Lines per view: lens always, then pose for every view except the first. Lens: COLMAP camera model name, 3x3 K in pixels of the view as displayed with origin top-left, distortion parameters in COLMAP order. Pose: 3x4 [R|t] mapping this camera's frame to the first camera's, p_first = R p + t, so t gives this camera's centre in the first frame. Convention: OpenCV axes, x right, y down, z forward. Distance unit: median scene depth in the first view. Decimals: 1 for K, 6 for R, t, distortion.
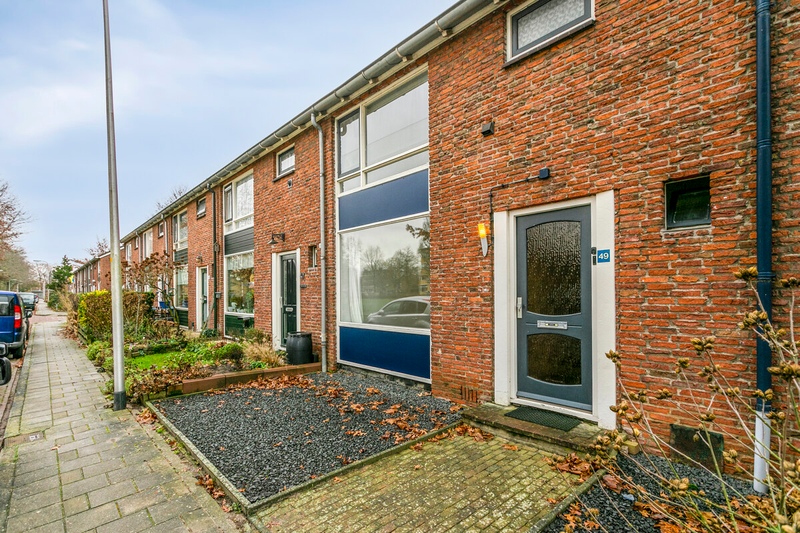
lens RADIAL K [[391.1, 0, 400.5], [0, 391.1, 295.5], [0, 0, 1]] dist [0.001537, 0.000647]
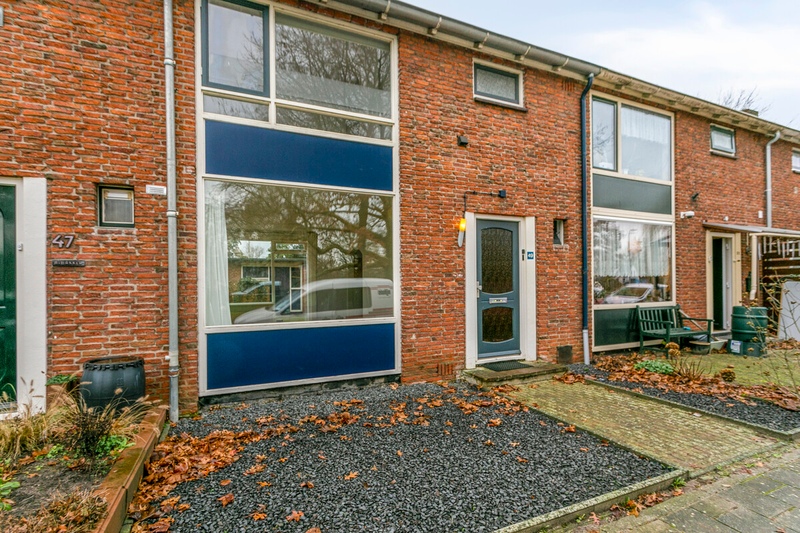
lens RADIAL K [[382.1, 0, 399.0], [0, 382.1, 278.0], [0, 0, 1]] dist [0.001285, 0.000354]
pose [[0.312615, 0.008153, 0.949845, -0.944162], [0.010575, 0.999871, -0.012063, 0.005681], [-0.949821, 0.013816, 0.312488, 0.824467]]
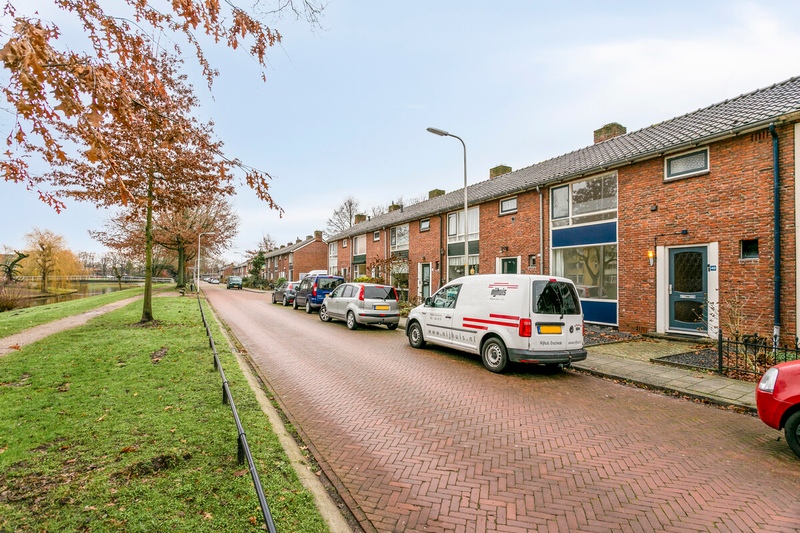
lens RADIAL K [[382.1, 0, 399.0], [0, 382.1, 278.0], [0, 0, 1]] dist [0.001285, 0.000354]
pose [[0.970937, 0.008499, -0.239186, -0.655643], [-0.010226, 0.999930, -0.005981, -0.003900], [0.239118, 0.008253, 0.970955, -1.440756]]
